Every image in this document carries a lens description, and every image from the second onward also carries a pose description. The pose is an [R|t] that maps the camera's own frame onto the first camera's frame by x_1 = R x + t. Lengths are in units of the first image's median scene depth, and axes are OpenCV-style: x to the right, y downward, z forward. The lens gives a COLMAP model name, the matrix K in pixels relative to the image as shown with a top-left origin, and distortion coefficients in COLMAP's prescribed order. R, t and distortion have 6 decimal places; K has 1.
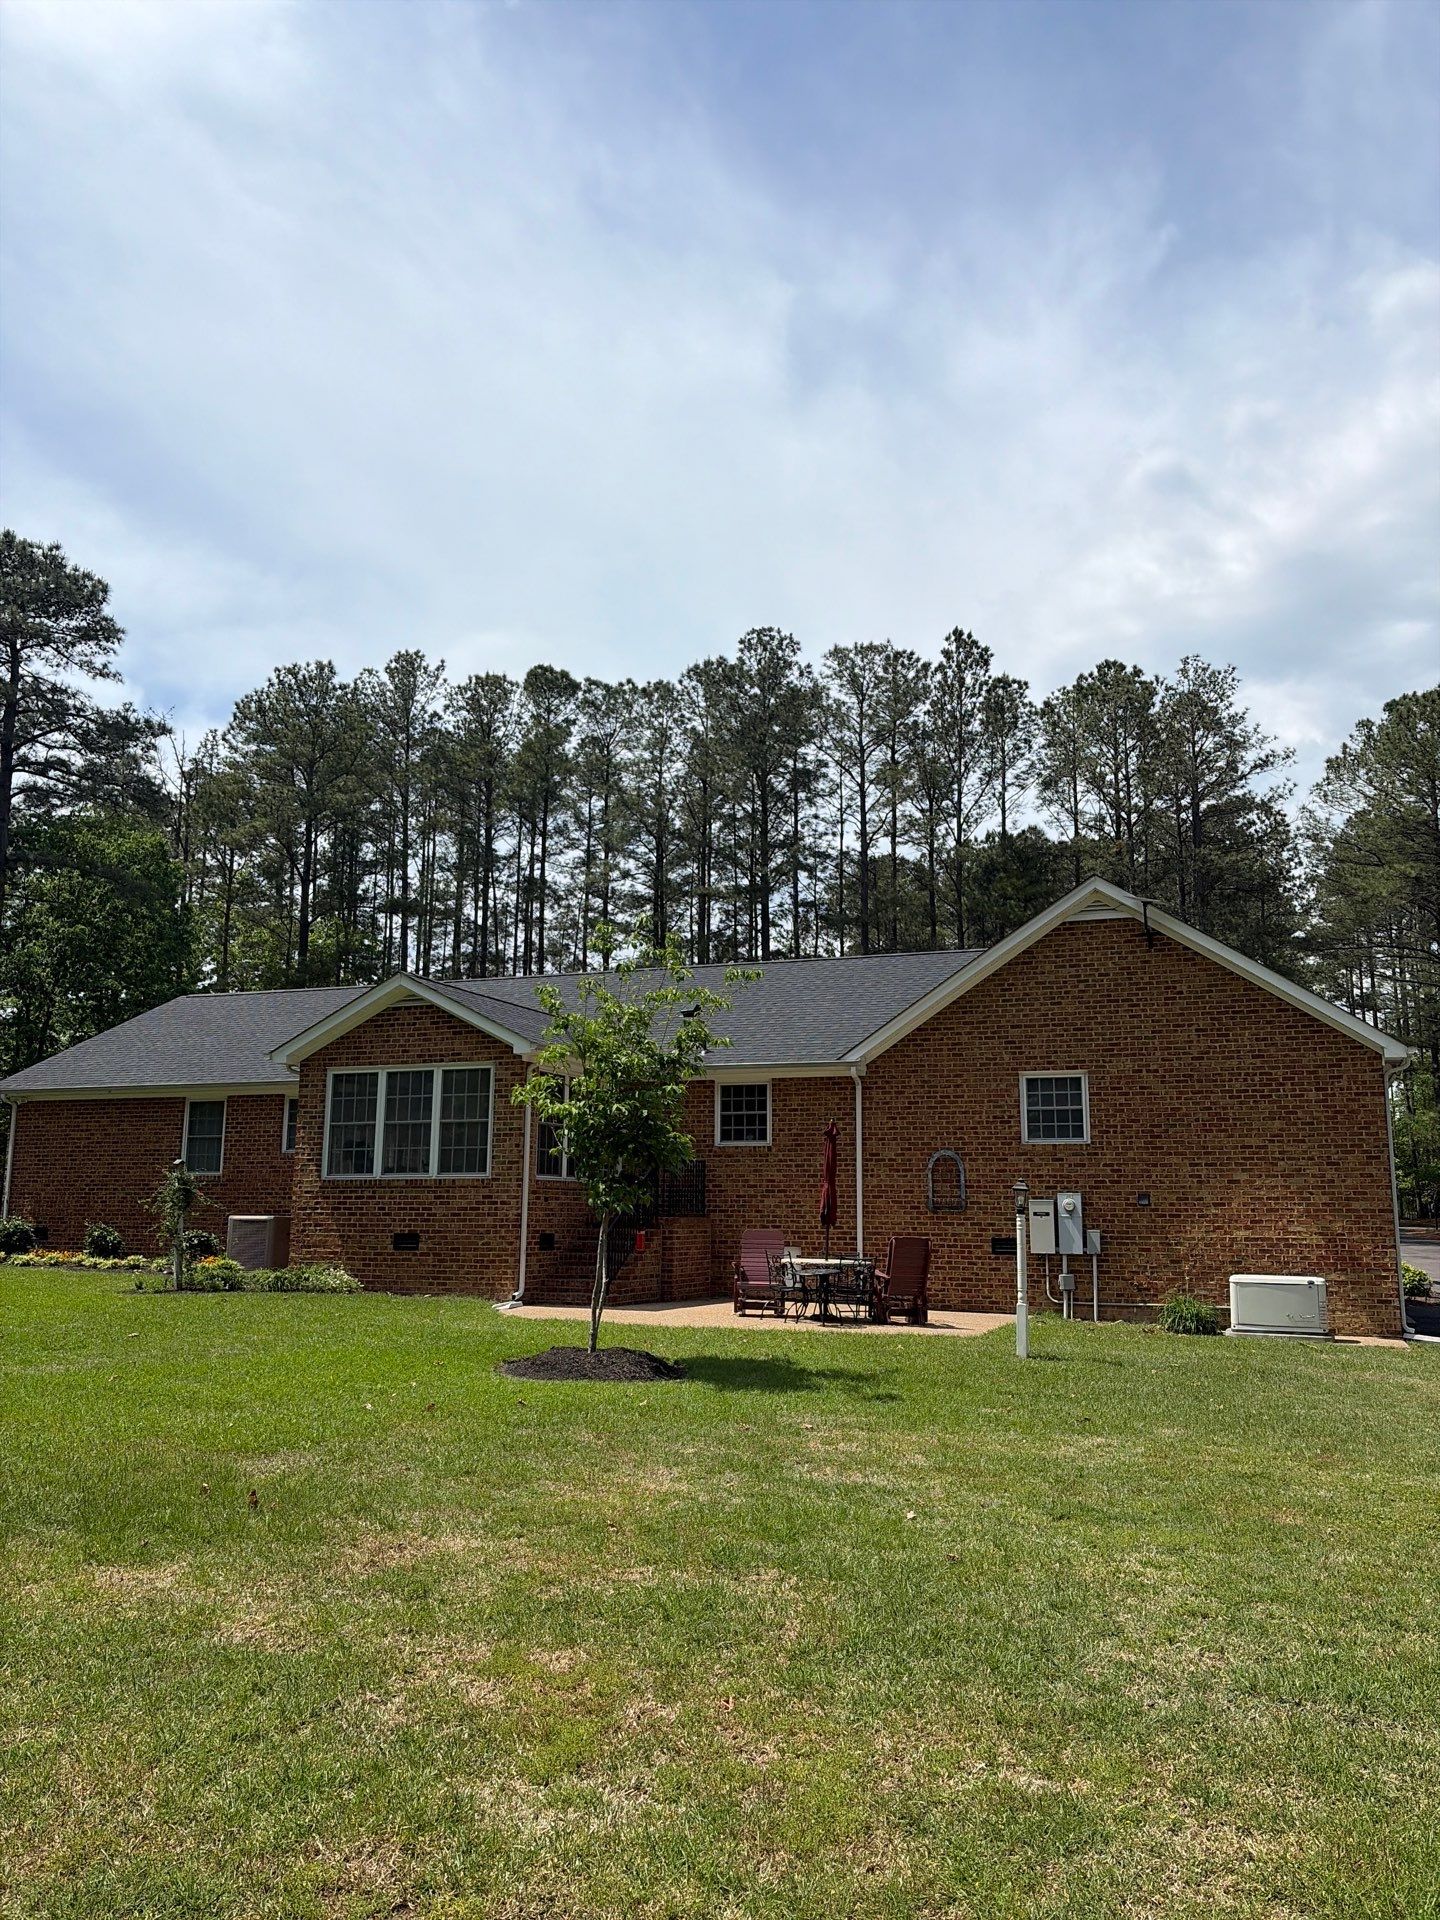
lens RADIAL K [[1432.1, 0, 720.0], [0, 1432.1, 960.0], [0, 0, 1]] dist [0.121172, -0.192628]
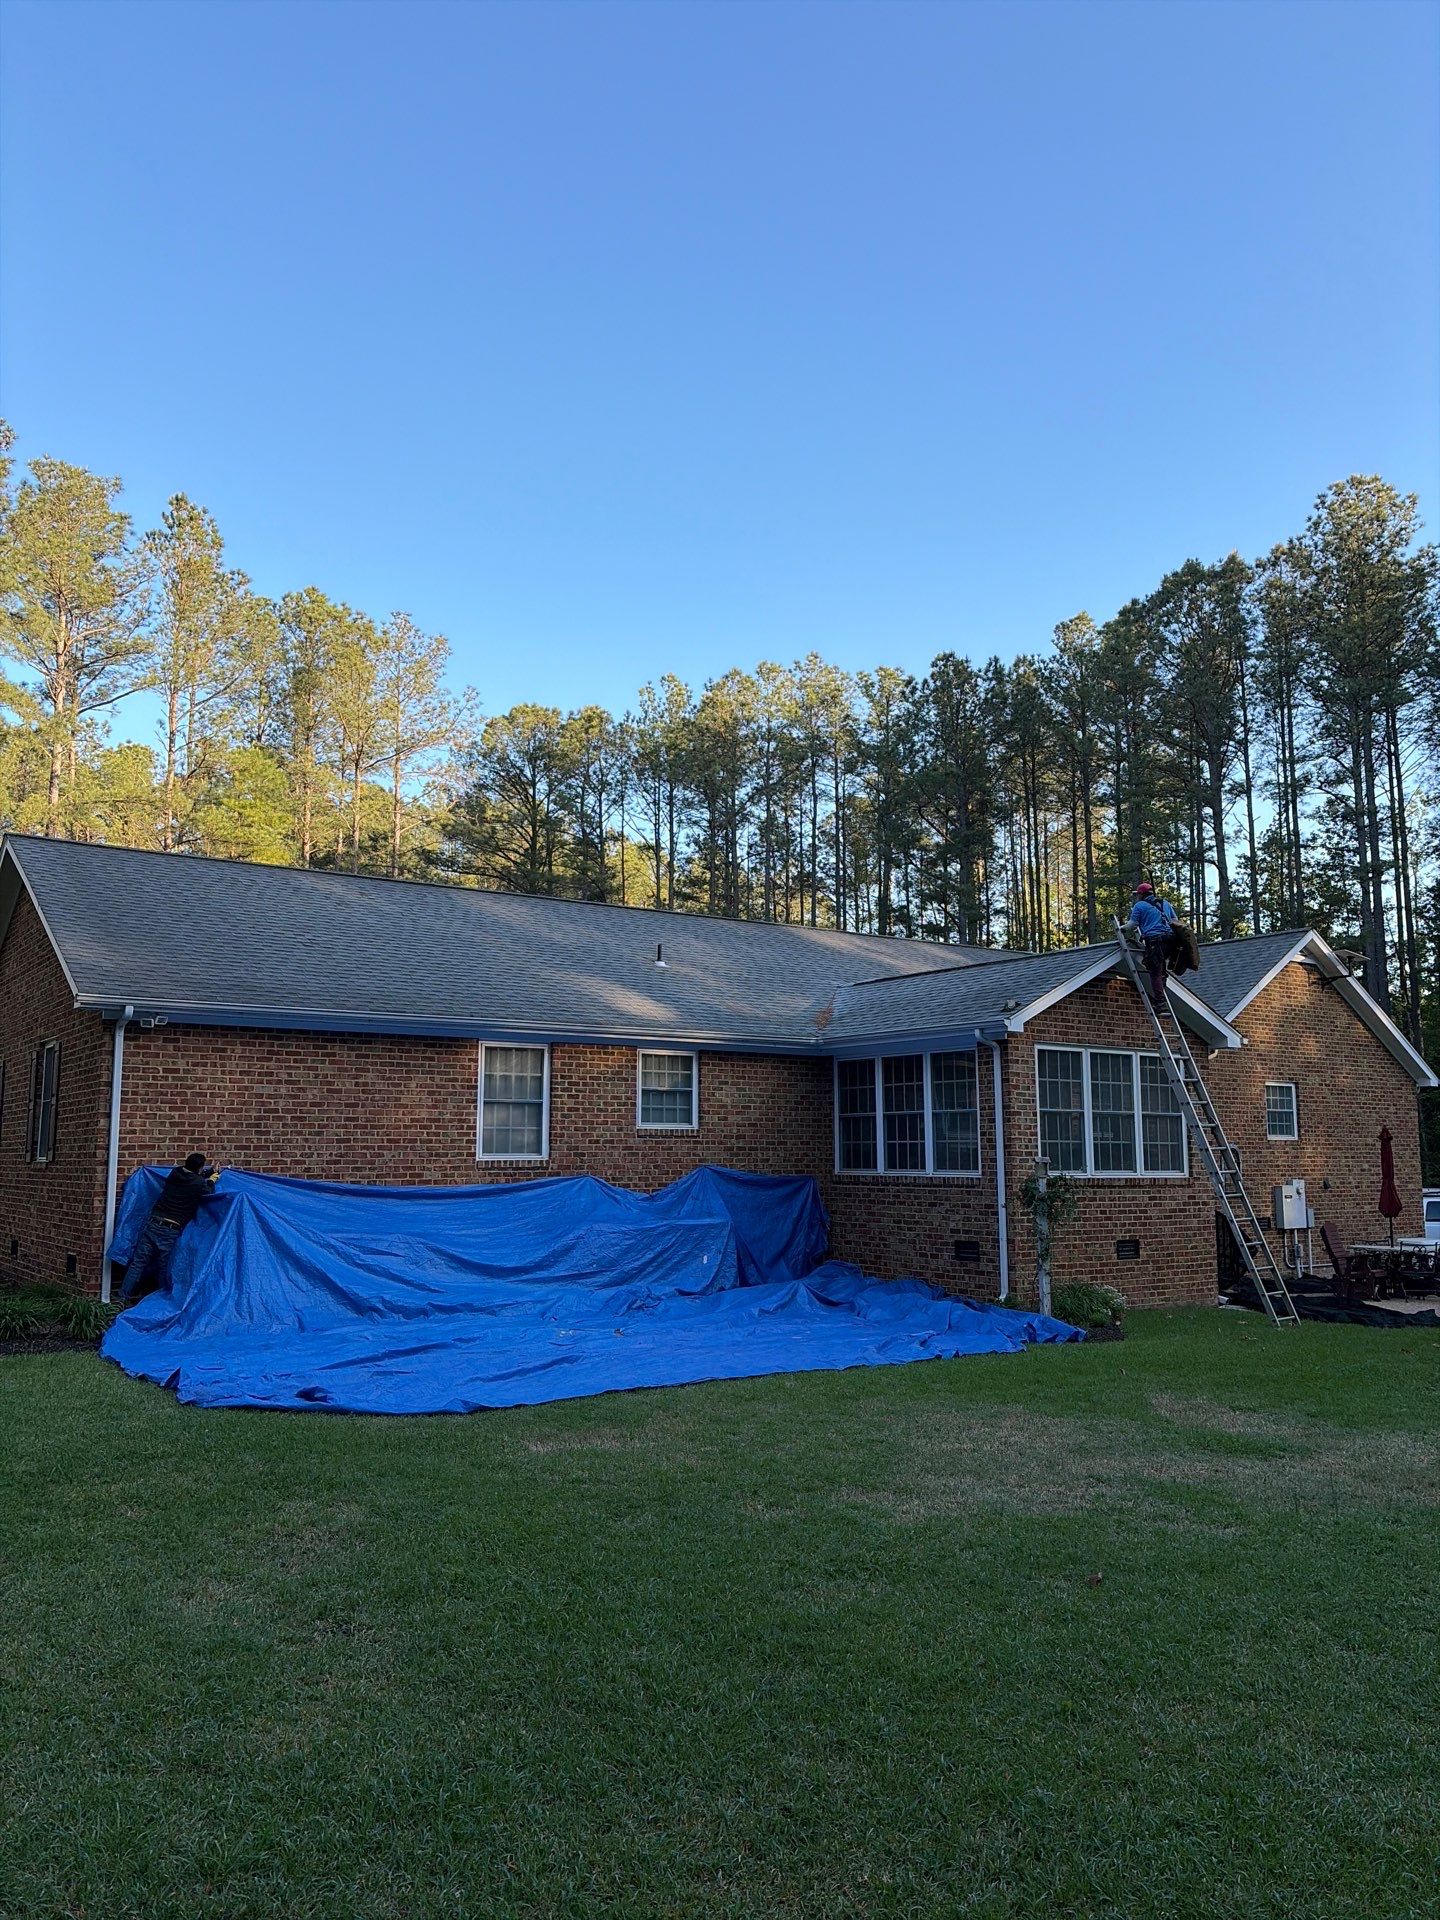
lens RADIAL K [[1443.8, 0, 720.0], [0, 1443.8, 960.0], [0, 0, 1]] dist [0.090039, -0.000681]
pose [[0.557993, 0.103190, 0.823405, -1.083450], [-0.141724, 0.989511, -0.027965, 0.079764], [-0.817654, -0.101092, 0.566765, 0.705108]]
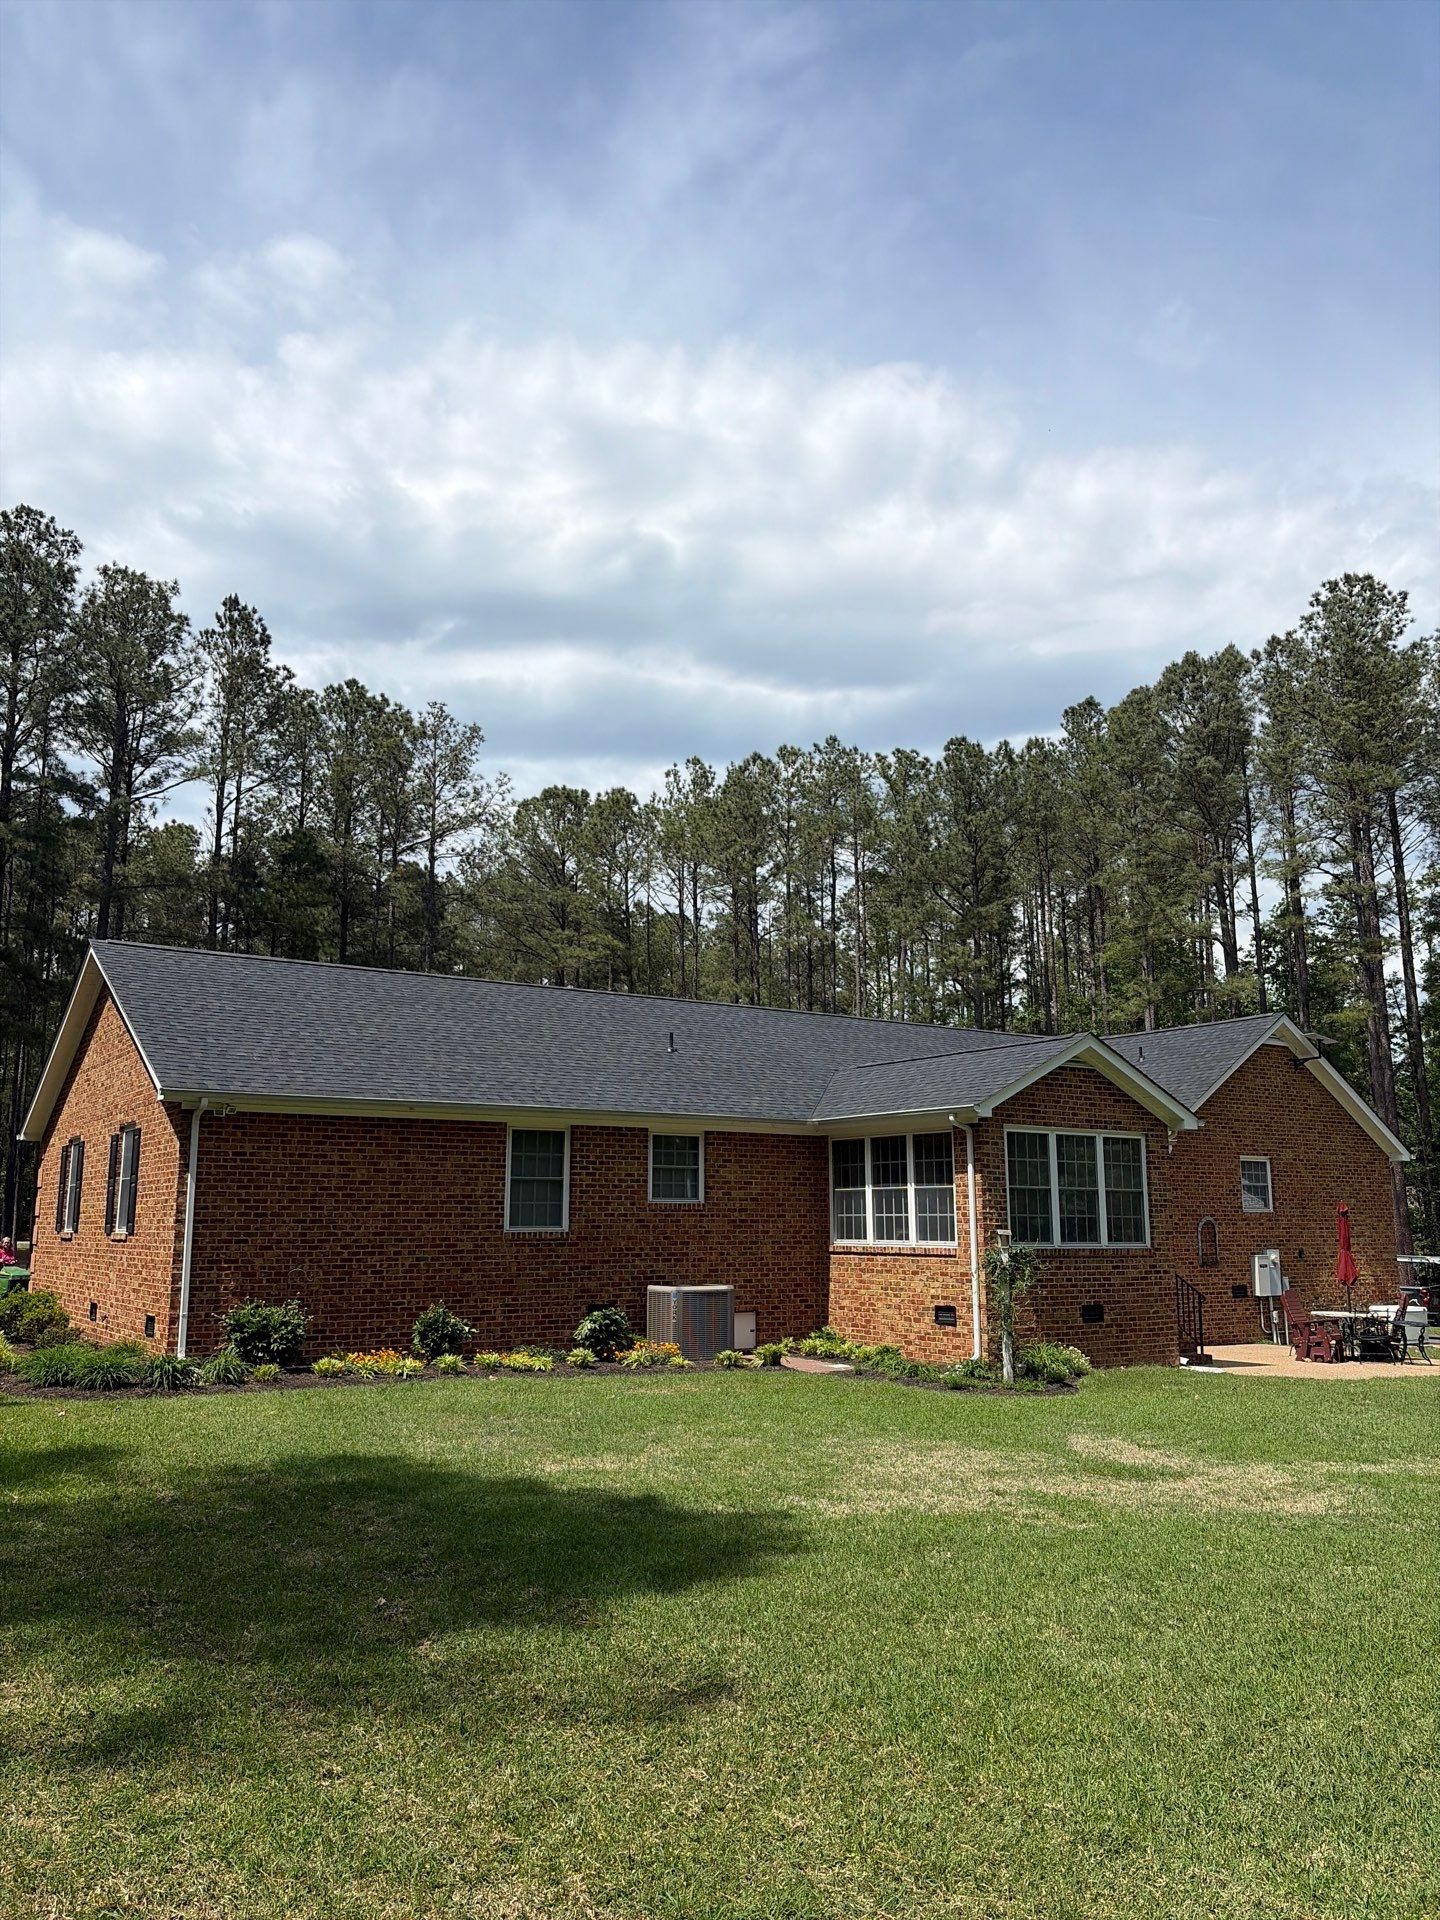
lens RADIAL K [[1432.1, 0, 720.0], [0, 1432.1, 960.0], [0, 0, 1]] dist [0.121172, -0.192628]
pose [[0.574039, 0.140185, 0.806739, -1.156254], [-0.140432, 0.987493, -0.071668, 0.064329], [-0.806696, -0.072152, 0.586546, 0.637136]]
